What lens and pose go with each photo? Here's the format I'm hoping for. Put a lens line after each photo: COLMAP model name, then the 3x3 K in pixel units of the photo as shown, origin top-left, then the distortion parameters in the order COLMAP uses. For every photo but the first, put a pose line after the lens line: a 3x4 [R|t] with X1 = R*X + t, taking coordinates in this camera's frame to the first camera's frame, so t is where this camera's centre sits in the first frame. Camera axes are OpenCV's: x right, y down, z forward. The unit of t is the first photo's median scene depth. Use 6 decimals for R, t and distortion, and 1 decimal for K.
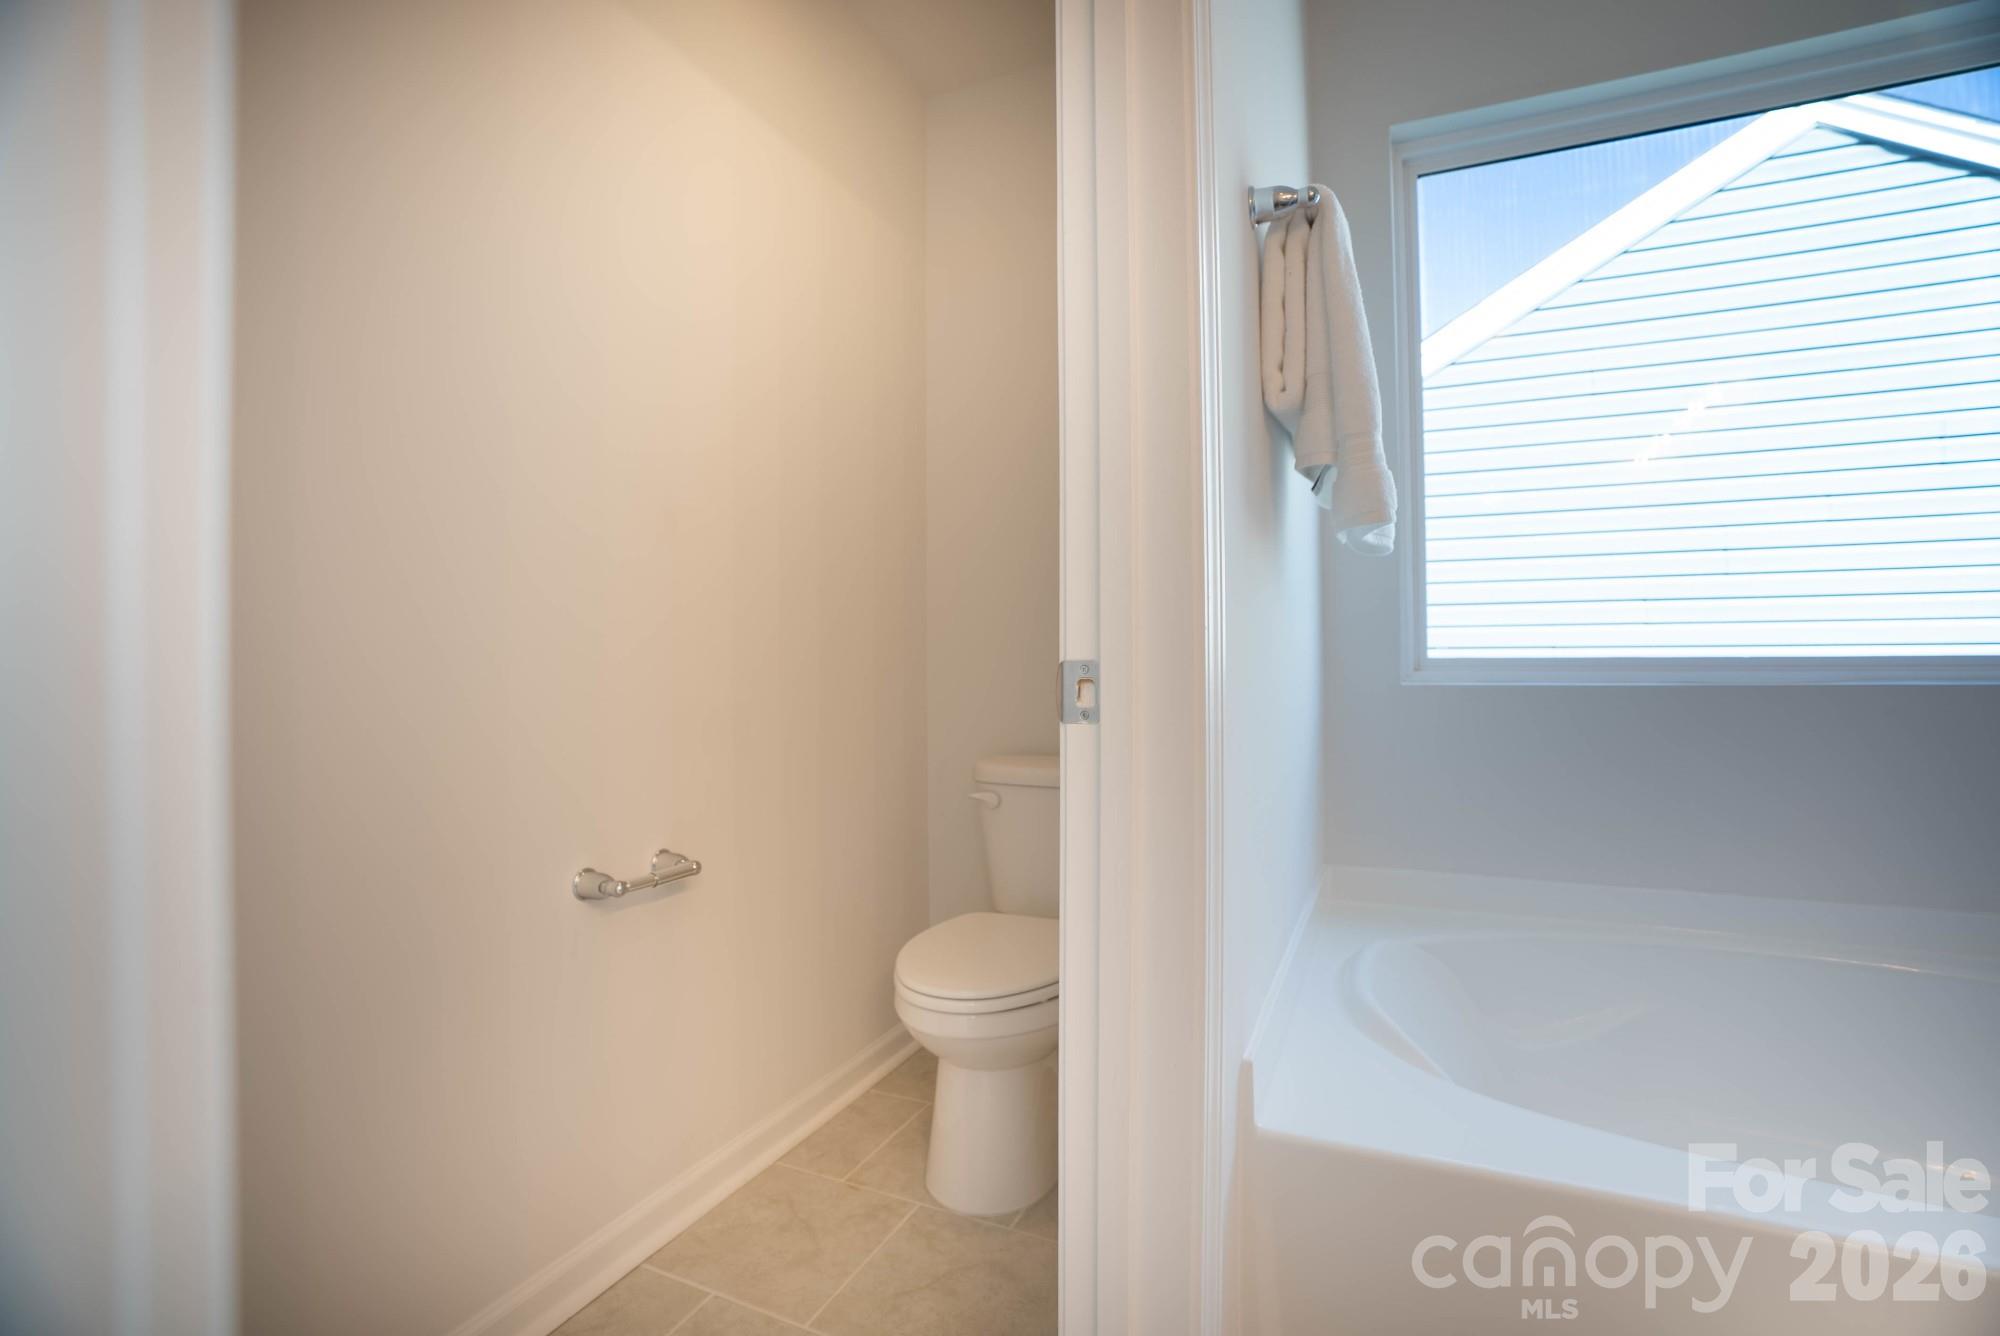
lens RADIAL K [[924.4, 0, 1006.2], [0, 924.4, 664.8], [0, 0, 1]] dist [-0.034185, 0.001481]
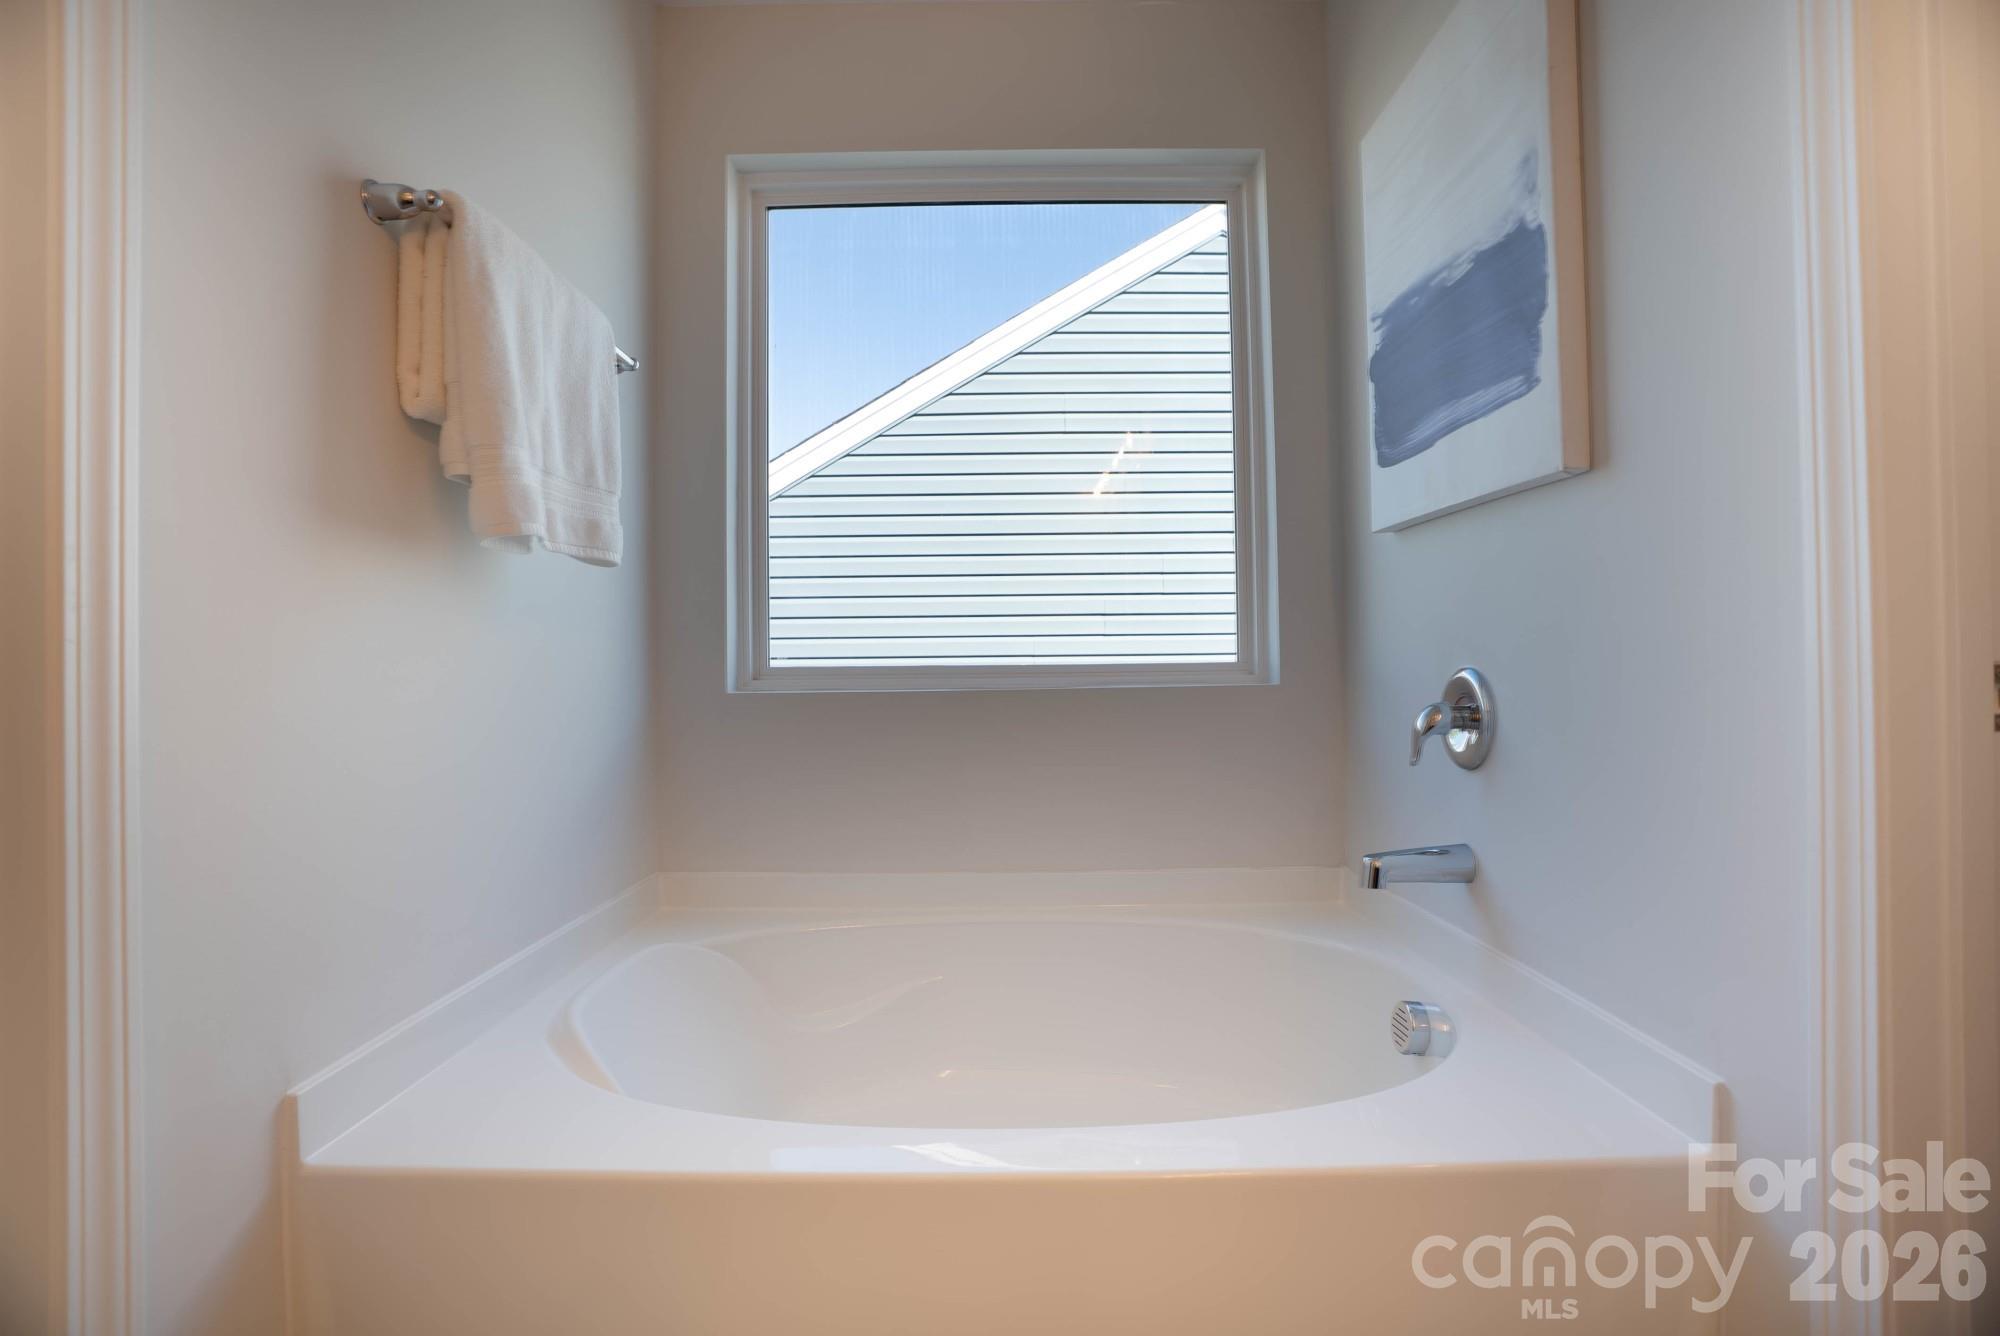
lens RADIAL K [[924.4, 0, 1001.3], [0, 924.4, 659.8], [0, 0, 1]] dist [-0.034185, 0.001481]
pose [[0.920184, 0.001950, 0.391482, 0.290090], [0.002424, 0.999940, -0.010678, -0.003515], [-0.391479, 0.010774, 0.920124, -0.072610]]
